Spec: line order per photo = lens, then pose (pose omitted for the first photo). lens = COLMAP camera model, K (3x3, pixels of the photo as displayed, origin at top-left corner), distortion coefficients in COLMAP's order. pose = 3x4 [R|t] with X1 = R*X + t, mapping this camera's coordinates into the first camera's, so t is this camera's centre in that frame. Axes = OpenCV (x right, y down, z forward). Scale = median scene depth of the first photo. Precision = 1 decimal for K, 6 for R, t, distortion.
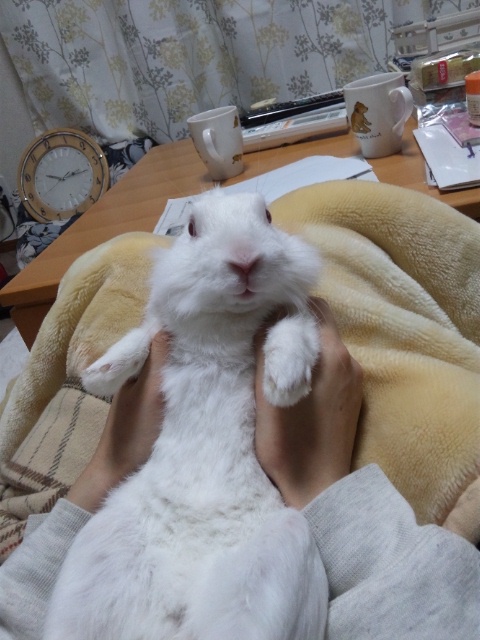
lens RADIAL K [[478.1, 0, 240.0], [0, 478.1, 320.0], [0, 0, 1]] dist [0.001152, -0.062489]
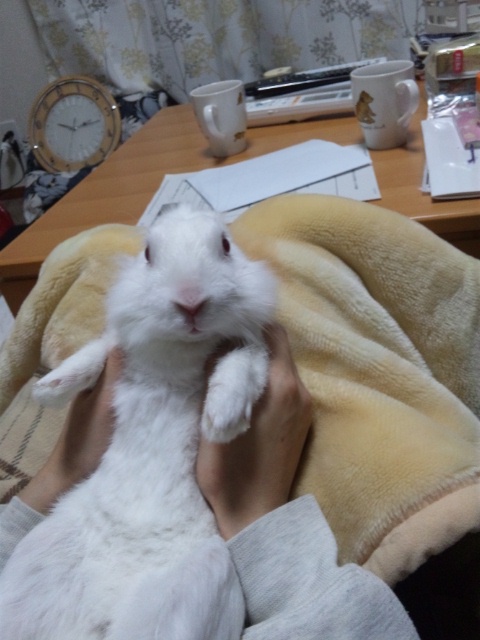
lens RADIAL K [[478.1, 0, 240.0], [0, 478.1, 320.0], [0, 0, 1]] dist [0.001152, -0.062489]
pose [[0.997144, 0.074748, -0.010834, 0.084049], [-0.073602, 0.993850, 0.082737, -0.112710], [0.016952, -0.081703, 0.996513, -0.004313]]
